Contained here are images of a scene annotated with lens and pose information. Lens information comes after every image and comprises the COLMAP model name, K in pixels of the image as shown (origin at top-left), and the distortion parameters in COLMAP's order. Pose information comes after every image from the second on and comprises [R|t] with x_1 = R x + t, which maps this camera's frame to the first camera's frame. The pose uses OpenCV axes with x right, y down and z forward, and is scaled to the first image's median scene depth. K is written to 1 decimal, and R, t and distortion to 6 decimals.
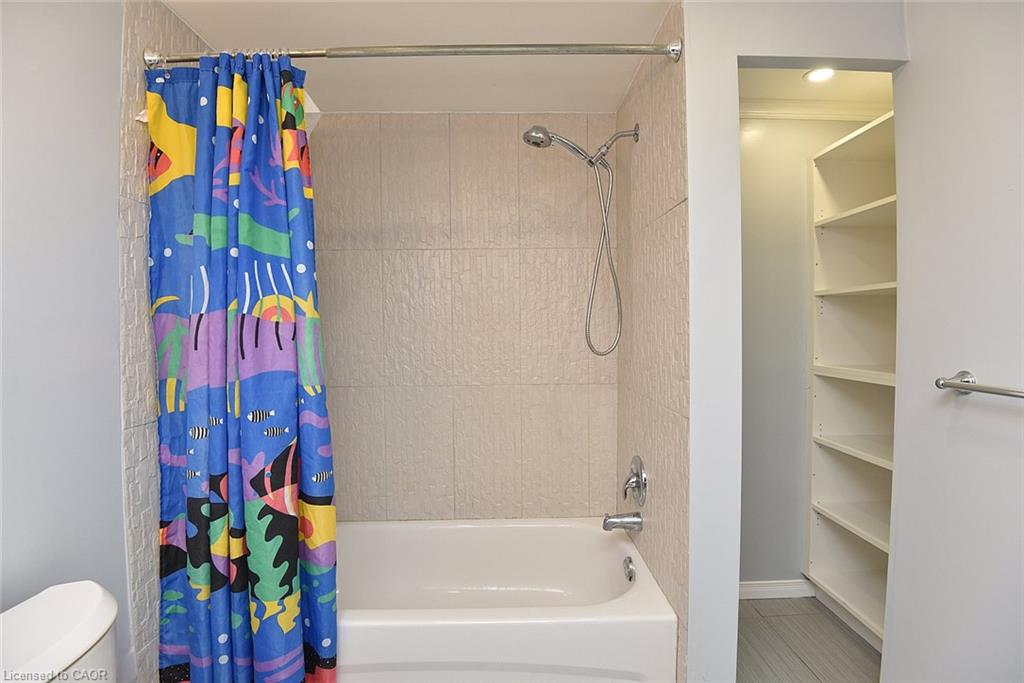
lens RADIAL K [[477.0, 0, 520.8], [0, 477.0, 334.3], [0, 0, 1]] dist [-0.019869, -0.015230]
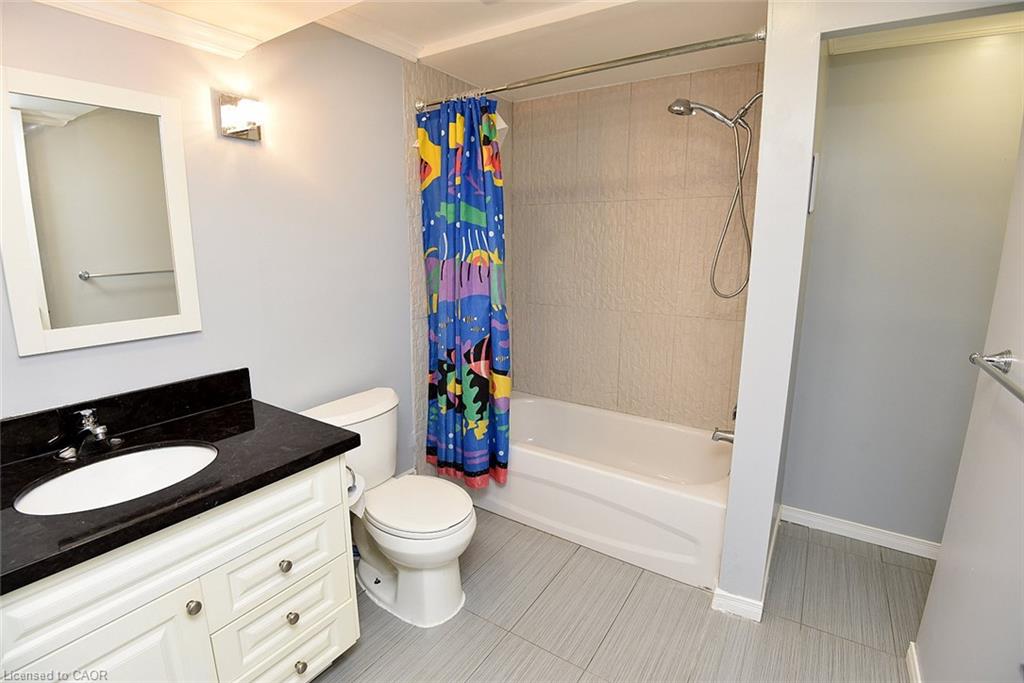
lens RADIAL K [[477.0, 0, 519.5], [0, 477.0, 336.4], [0, 0, 1]] dist [-0.019869, -0.015230]
pose [[0.833658, 0.121067, -0.538848, 0.549095], [-0.021024, 0.981927, 0.188091, -0.101245], [0.551881, -0.145474, 0.821136, -0.355430]]
